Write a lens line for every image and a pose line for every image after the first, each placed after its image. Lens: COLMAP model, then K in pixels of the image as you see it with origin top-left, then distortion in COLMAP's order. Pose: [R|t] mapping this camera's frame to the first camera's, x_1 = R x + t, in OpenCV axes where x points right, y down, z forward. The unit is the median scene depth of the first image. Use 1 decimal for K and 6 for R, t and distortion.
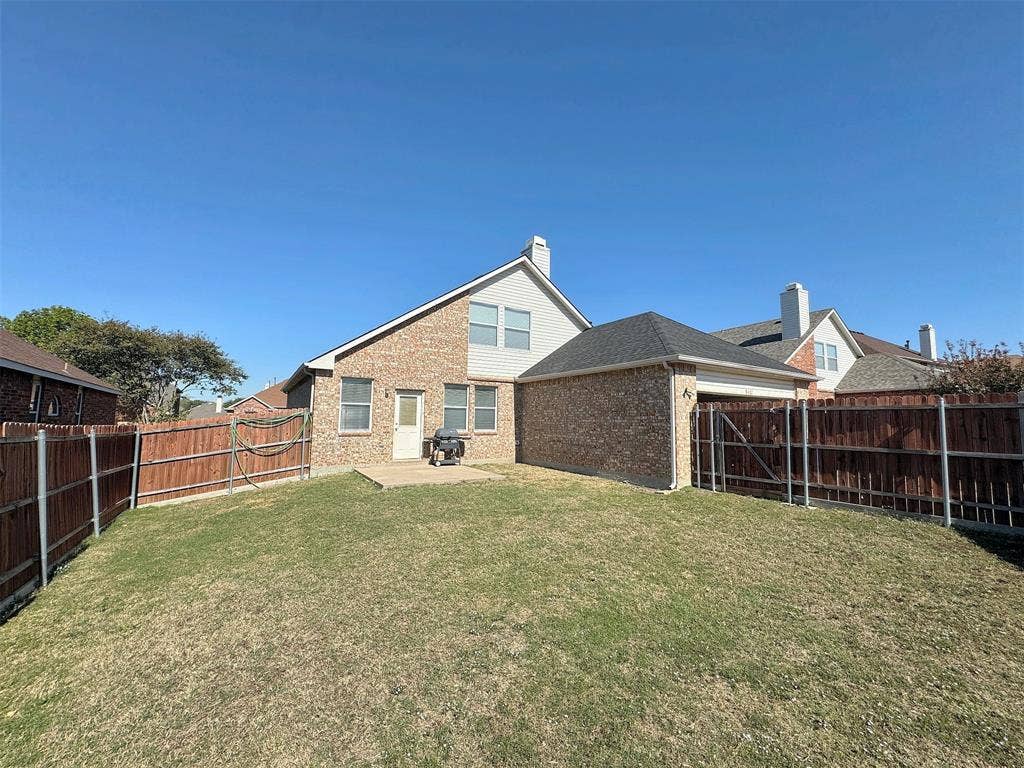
lens RADIAL K [[403.9, 0, 511.1], [0, 403.9, 386.6], [0, 0, 1]] dist [-0.004249, -0.000069]
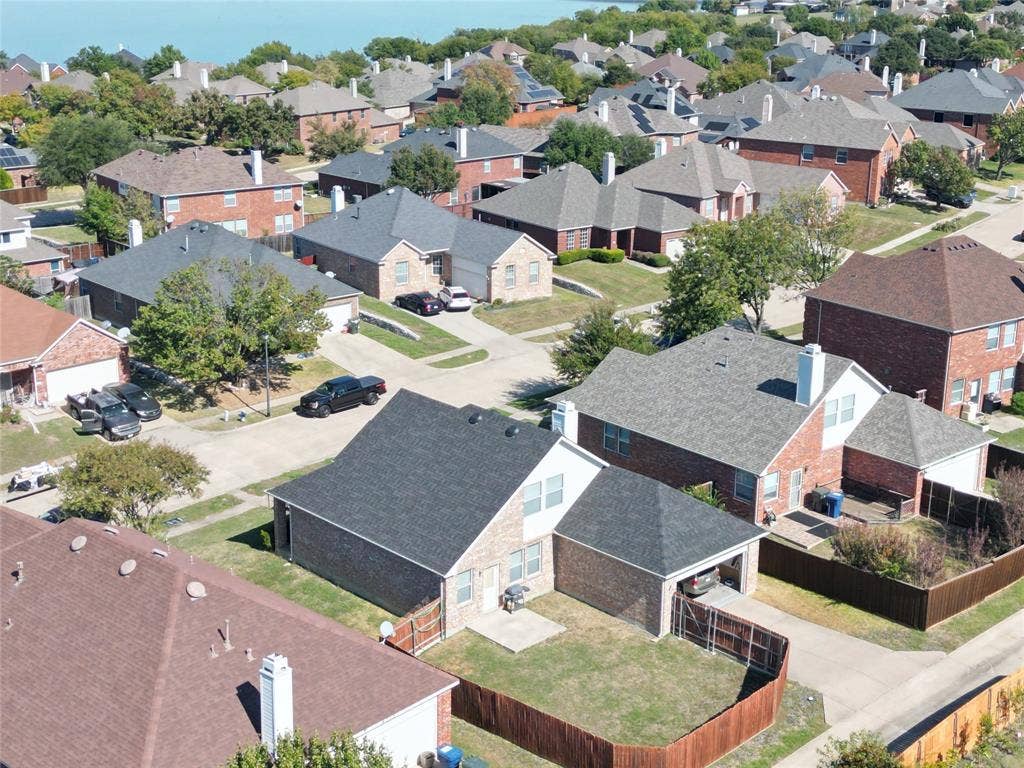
lens RADIAL K [[1401.3, 0, 515.1], [0, 1401.3, 383.1], [0, 0, 1]] dist [0.070192, 0.000000]
pose [[0.977753, -0.064851, 0.199485, -1.498186], [-0.015842, 0.925462, 0.378510, -3.308745], [-0.209162, -0.373249, 0.903845, -4.355051]]
